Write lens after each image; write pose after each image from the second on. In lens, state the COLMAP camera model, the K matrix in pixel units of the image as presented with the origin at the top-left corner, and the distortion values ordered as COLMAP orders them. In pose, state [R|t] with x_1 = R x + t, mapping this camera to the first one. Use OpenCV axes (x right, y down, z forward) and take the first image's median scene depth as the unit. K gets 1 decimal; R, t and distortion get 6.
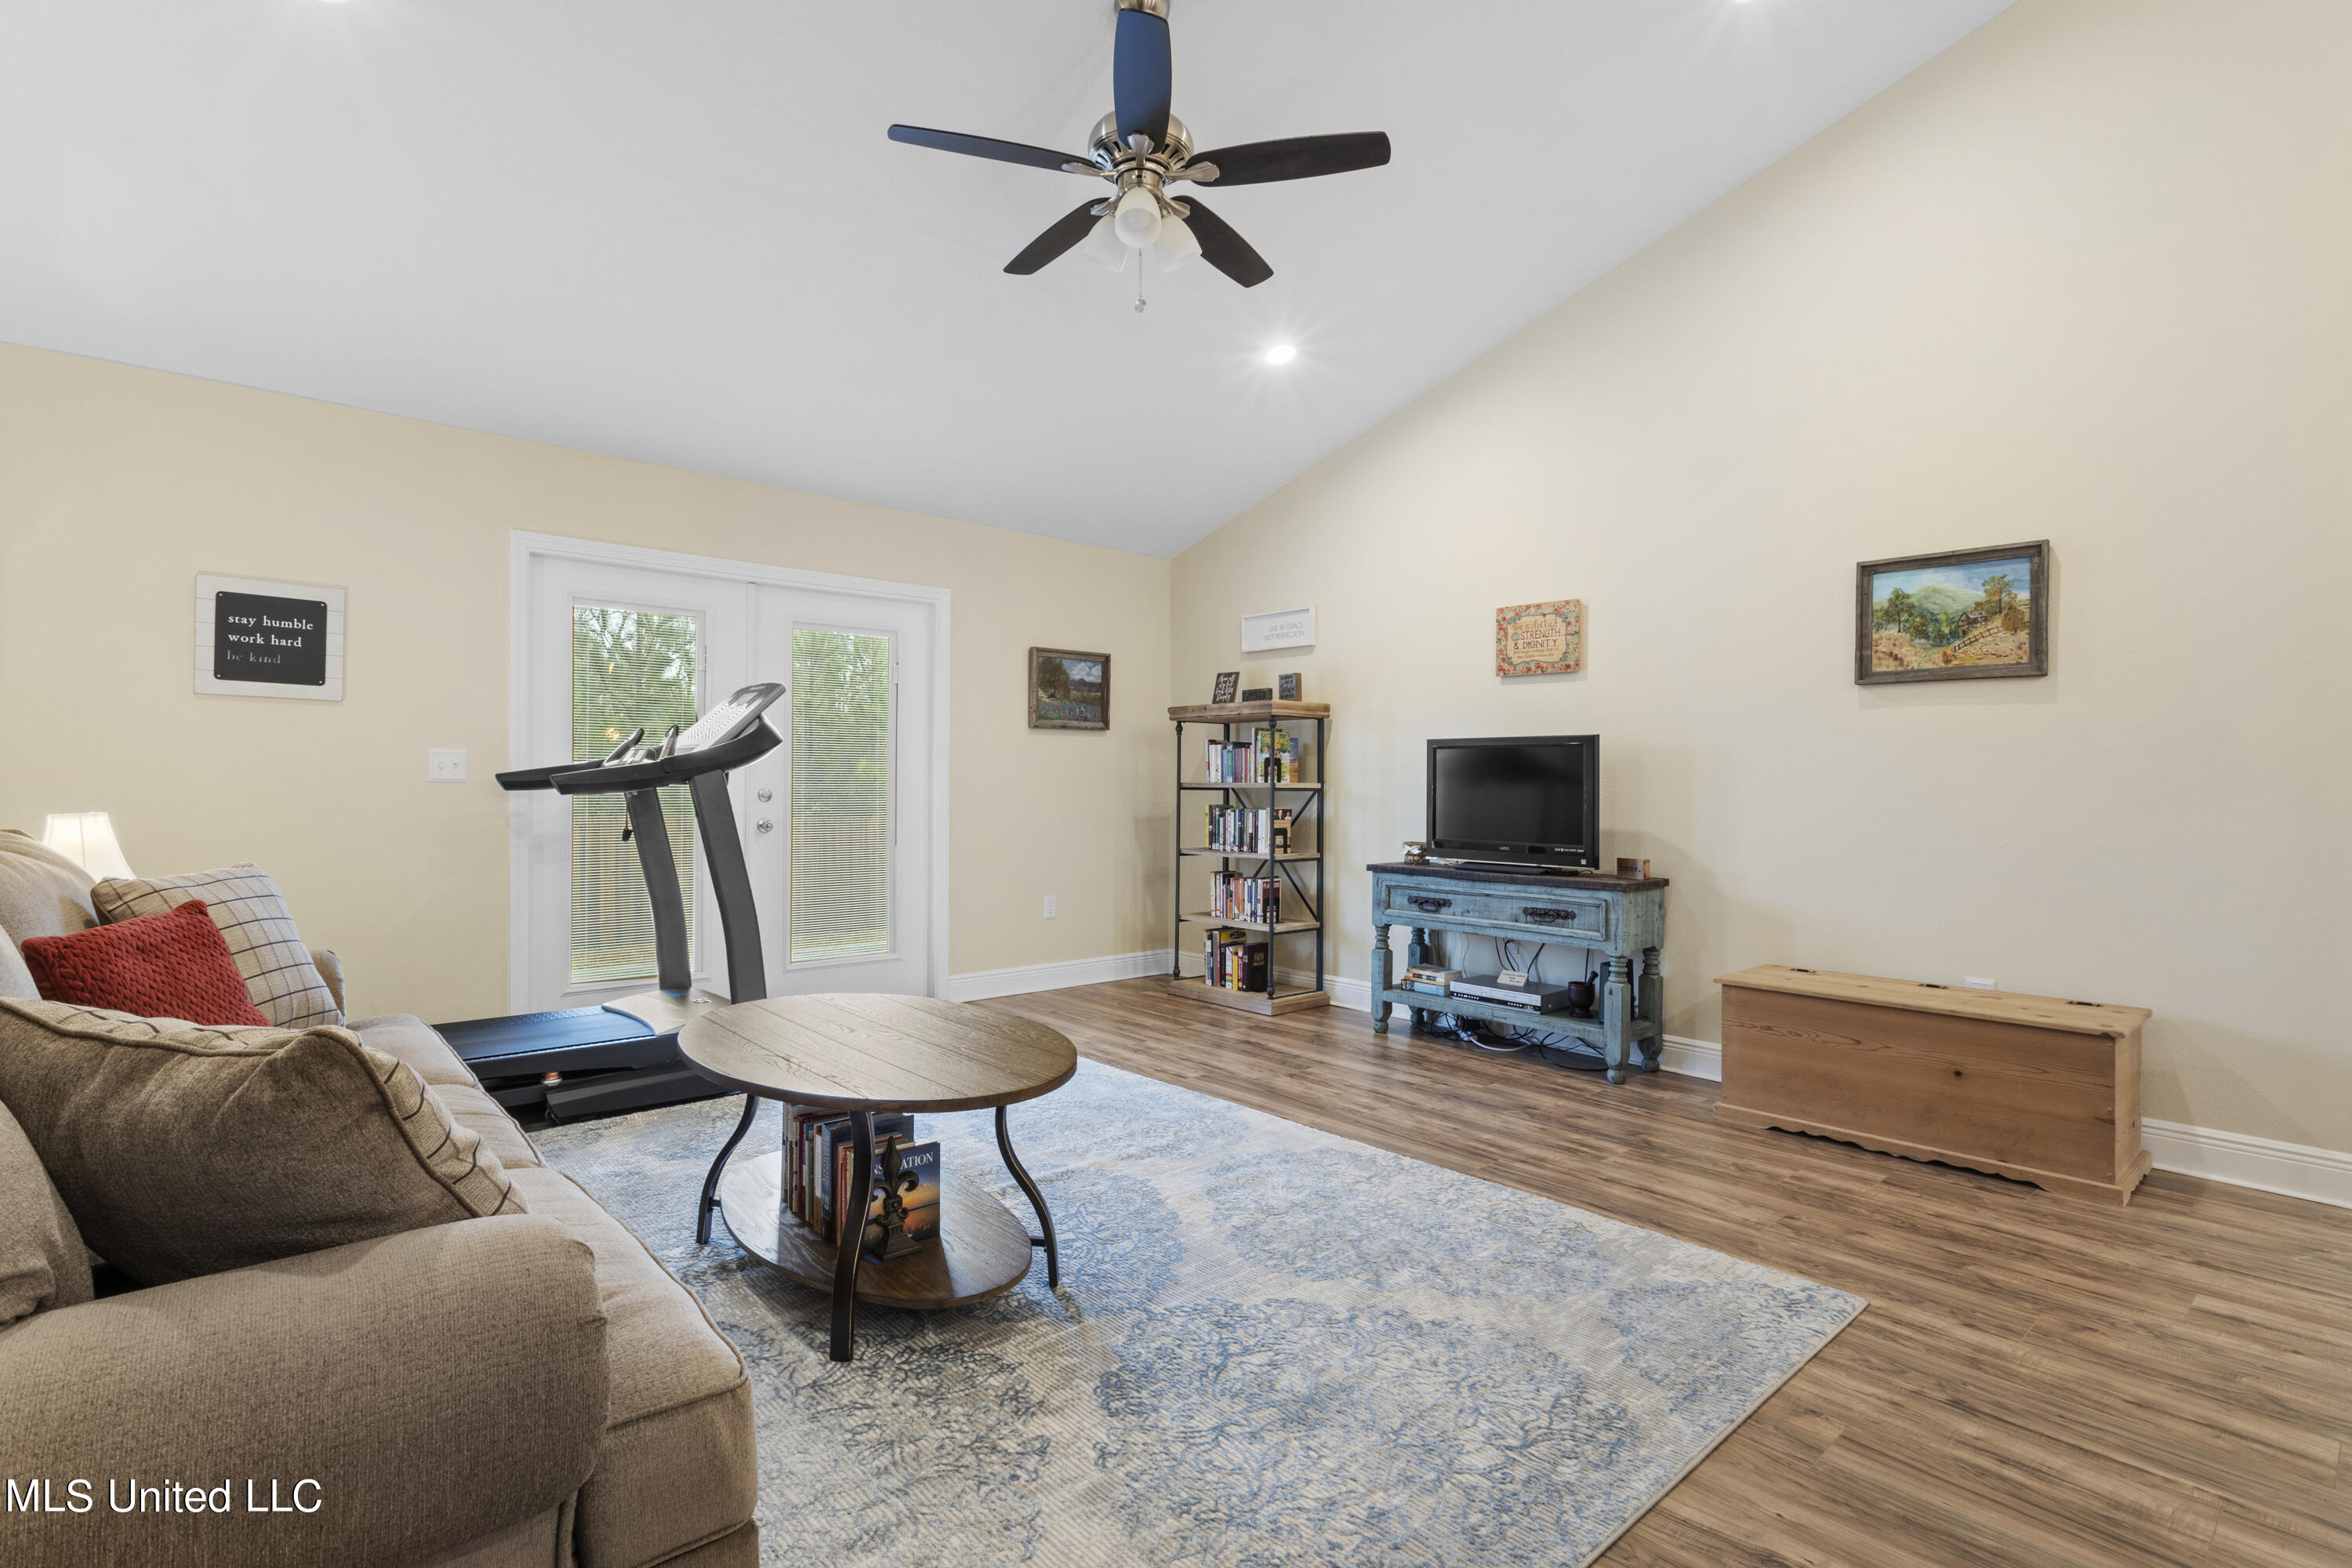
lens RADIAL K [[1125.1, 0, 1169.0], [0, 1125.1, 794.9], [0, 0, 1]] dist [0.003943, -0.000043]
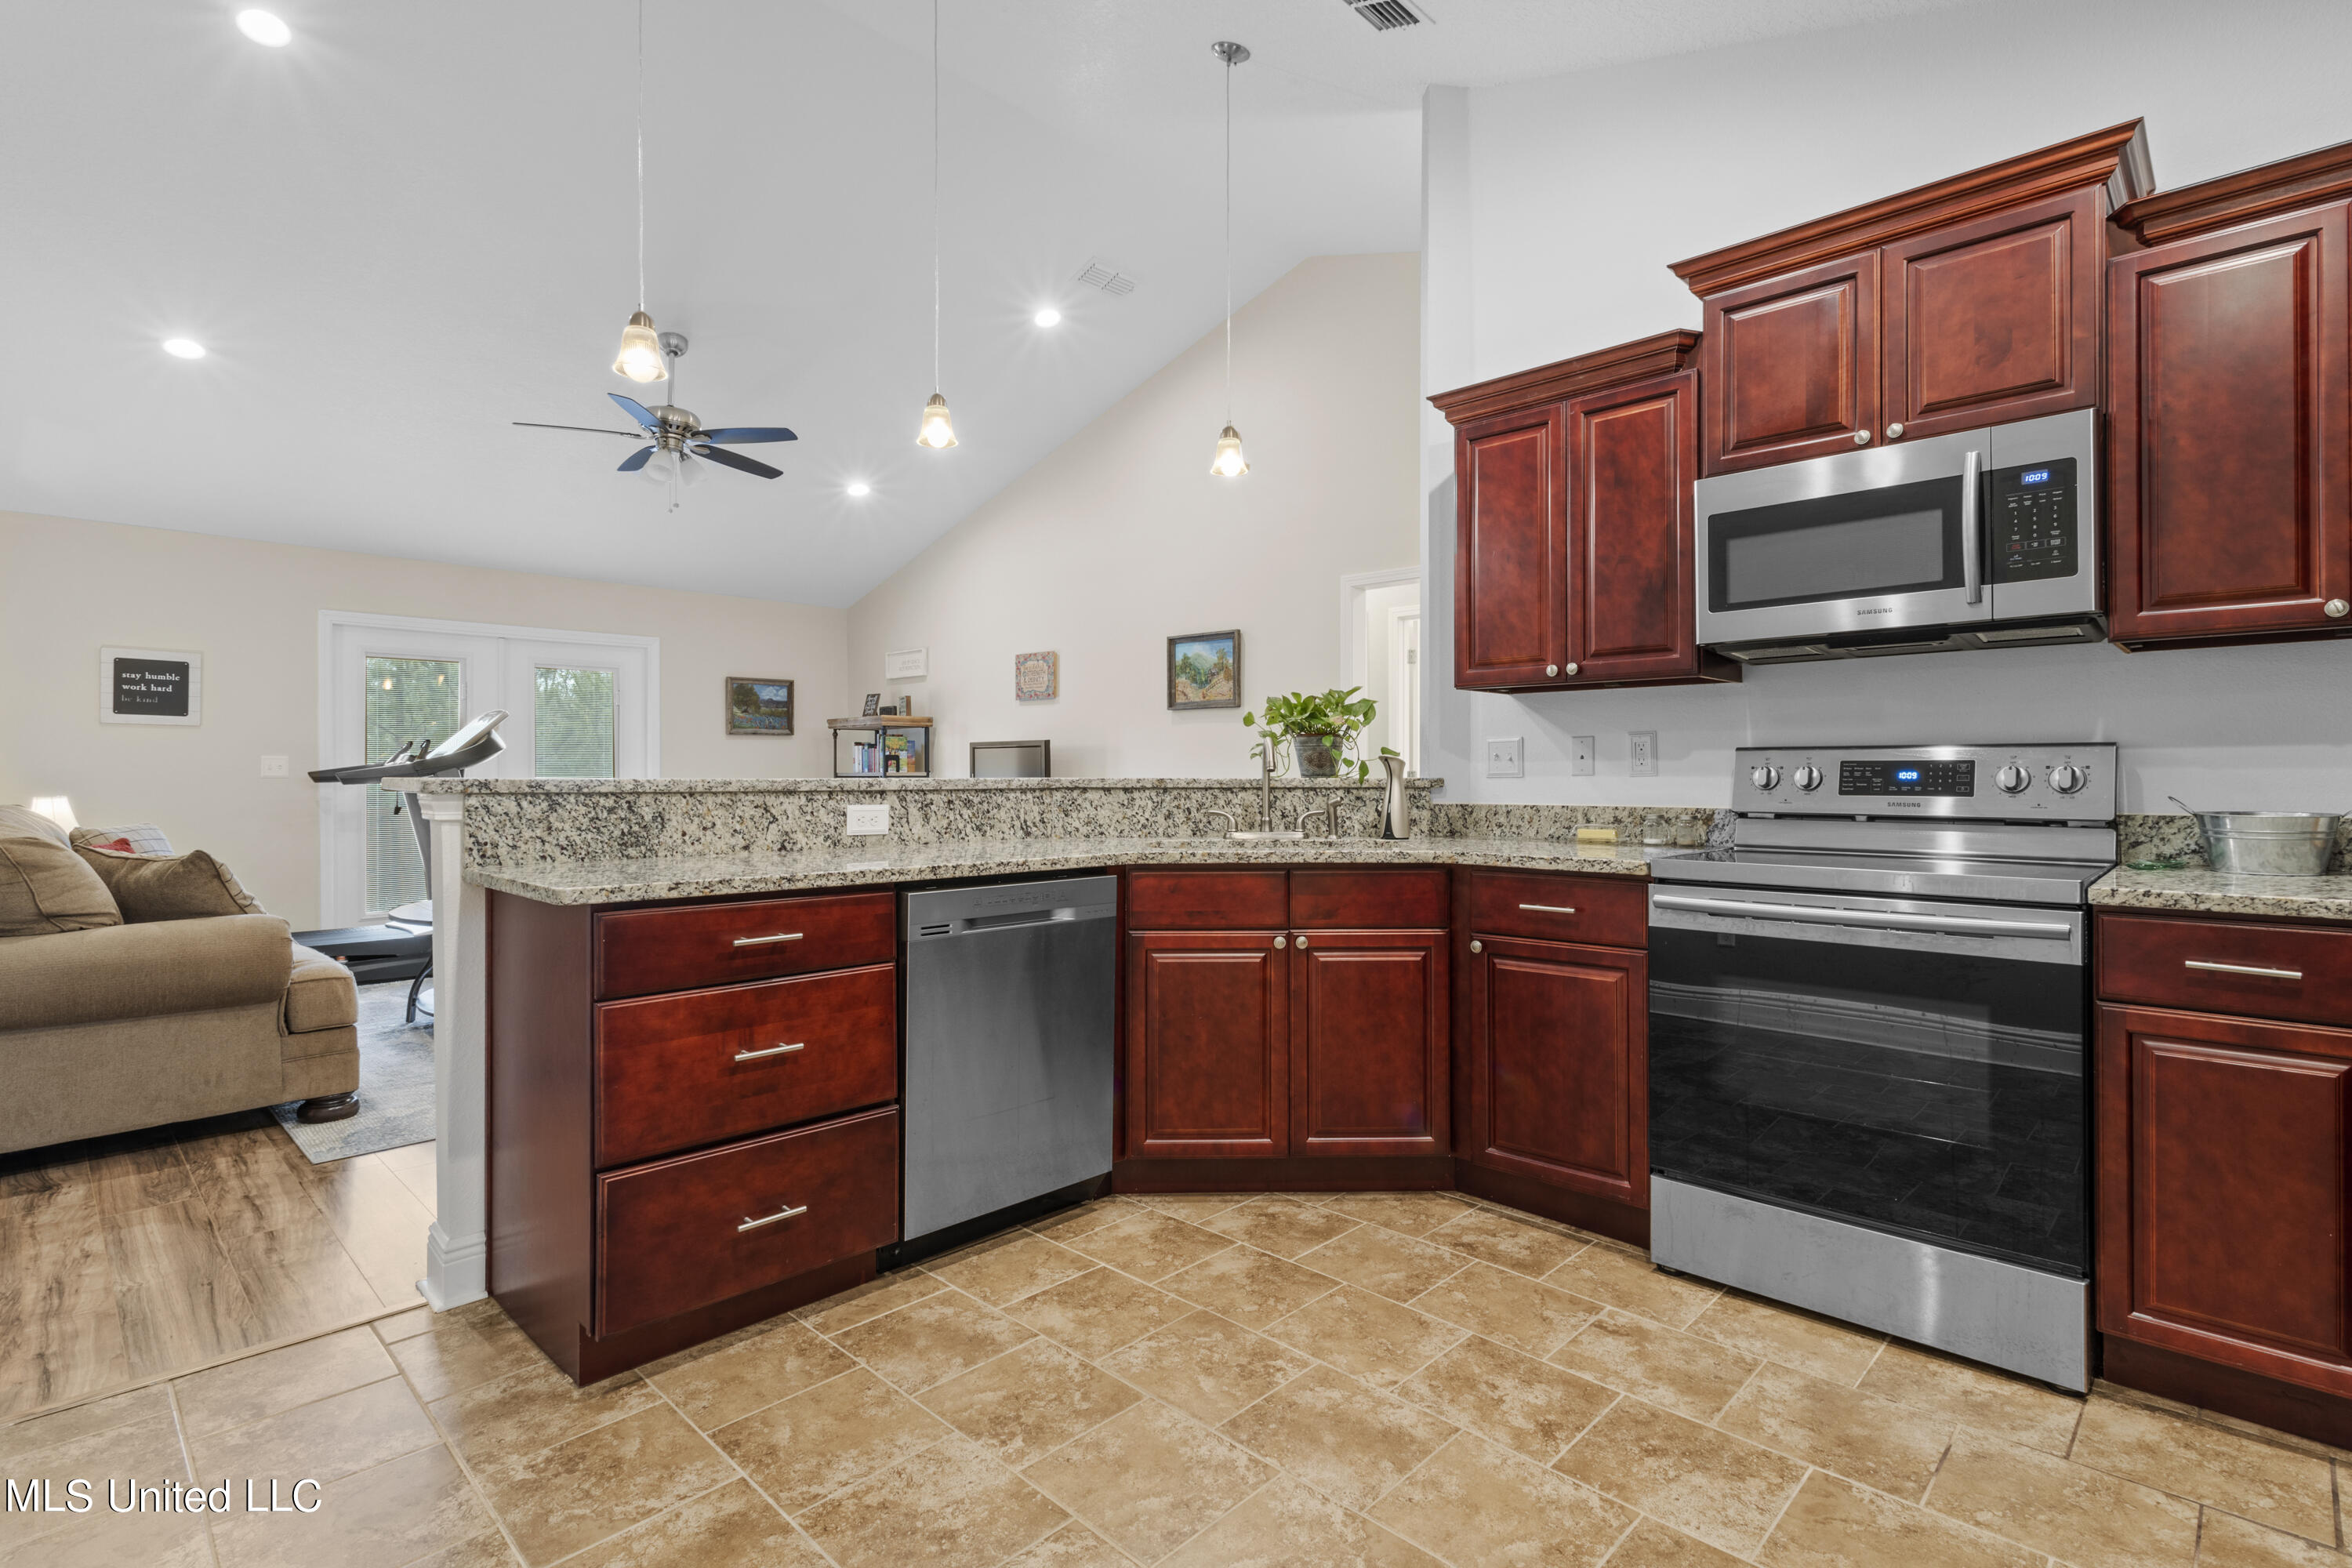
lens RADIAL K [[1125.1, 0, 1169.5], [0, 1125.1, 774.1], [0, 0, 1]] dist [0.003943, -0.000043]
pose [[0.996789, -0.011089, 0.079307, 0.435973], [0.011799, 0.999894, -0.008492, 0.010505], [-0.079205, 0.009401, 0.996814, -0.602591]]
